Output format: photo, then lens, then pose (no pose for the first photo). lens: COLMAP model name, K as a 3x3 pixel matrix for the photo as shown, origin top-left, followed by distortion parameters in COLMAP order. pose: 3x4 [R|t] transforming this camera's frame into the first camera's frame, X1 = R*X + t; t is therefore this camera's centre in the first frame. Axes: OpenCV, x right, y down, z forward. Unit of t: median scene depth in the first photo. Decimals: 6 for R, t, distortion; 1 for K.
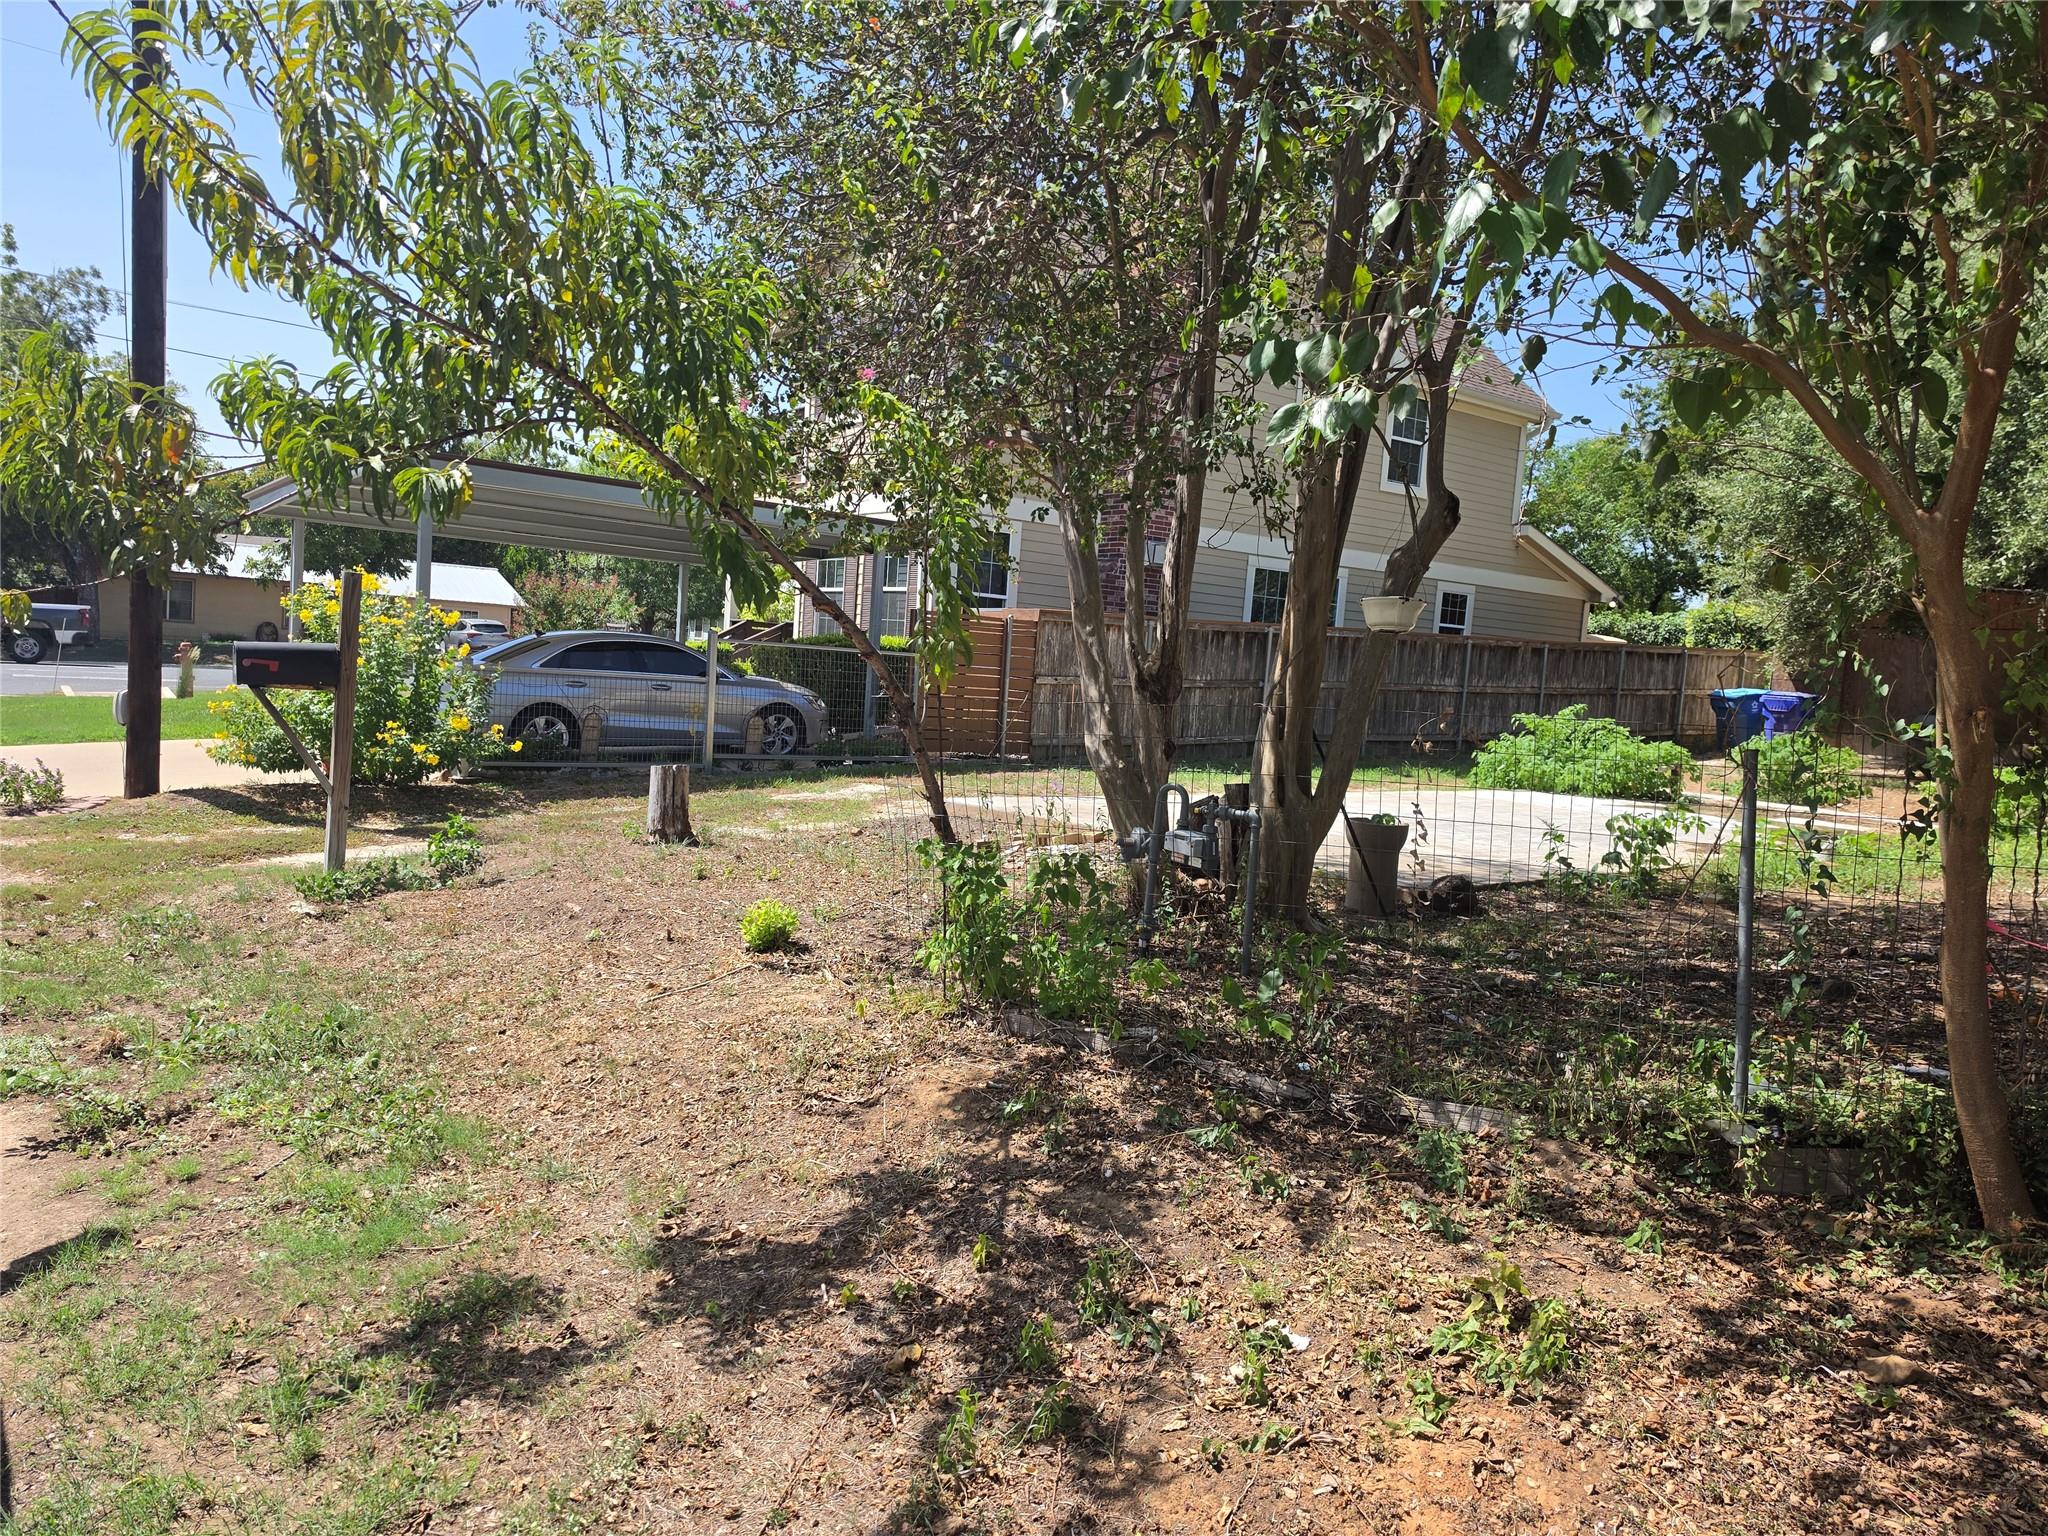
lens RADIAL K [[1387.4, 0, 1038.0], [0, 1387.4, 767.4], [0, 0, 1]] dist [0.112506, -0.158265]
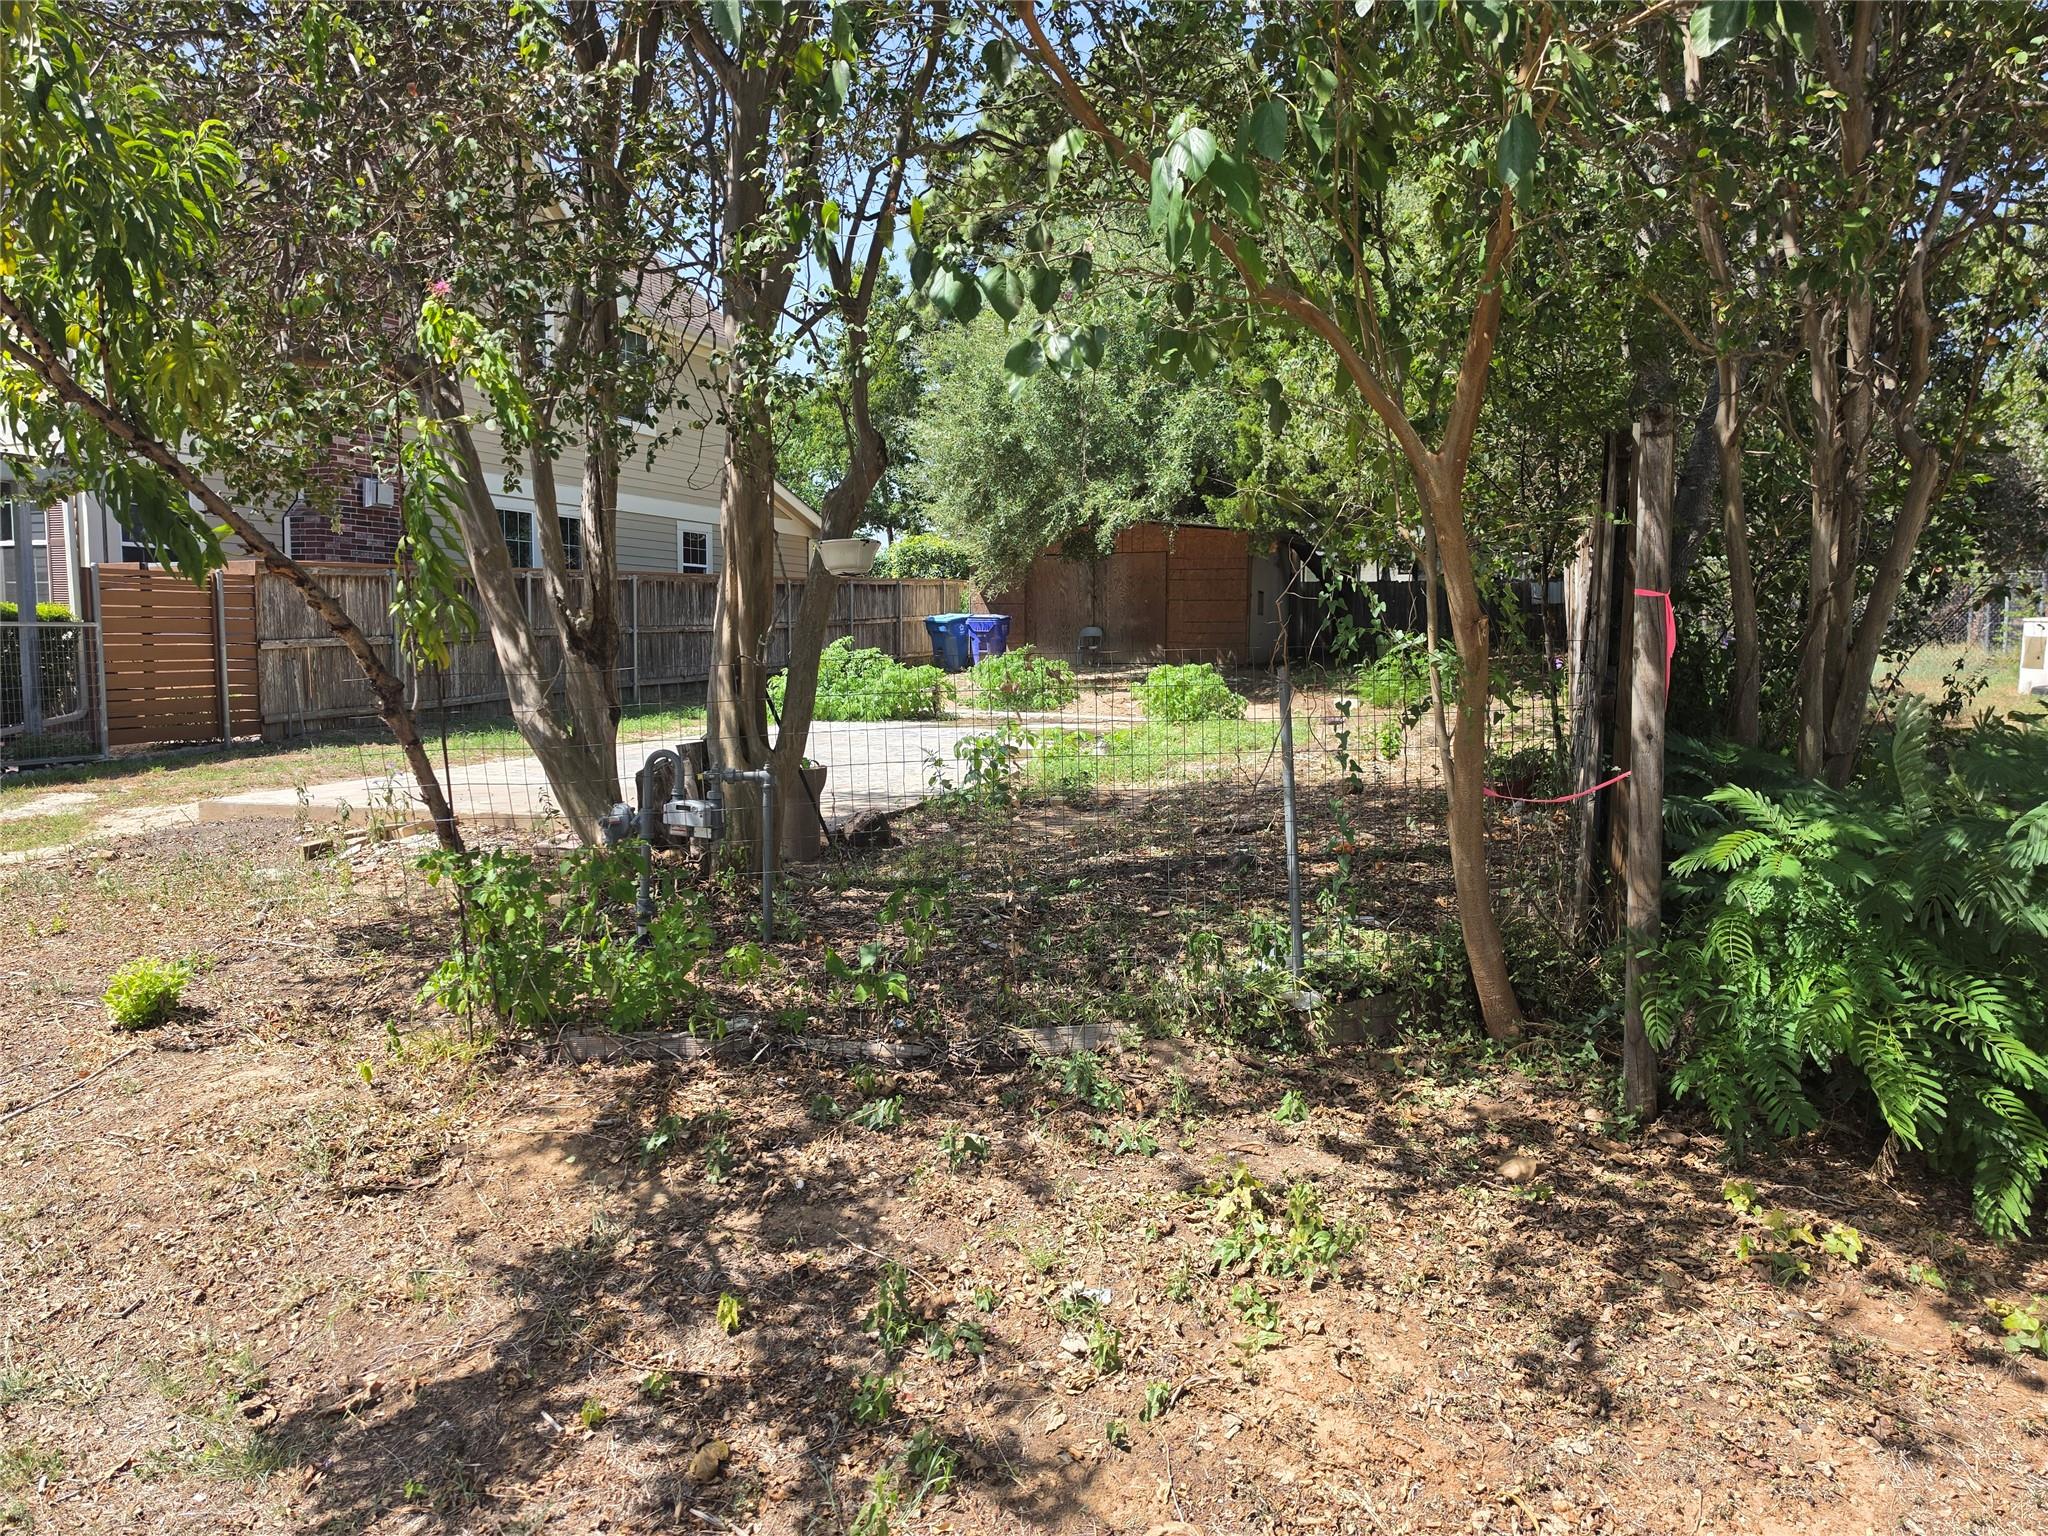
lens RADIAL K [[1387.4, 0, 1038.0], [0, 1387.4, 767.4], [0, 0, 1]] dist [0.112506, -0.158265]
pose [[0.853398, -0.113202, 0.508820, -0.243977], [0.091642, 0.993513, 0.067333, -0.024713], [-0.513141, -0.010833, 0.858236, 0.140485]]
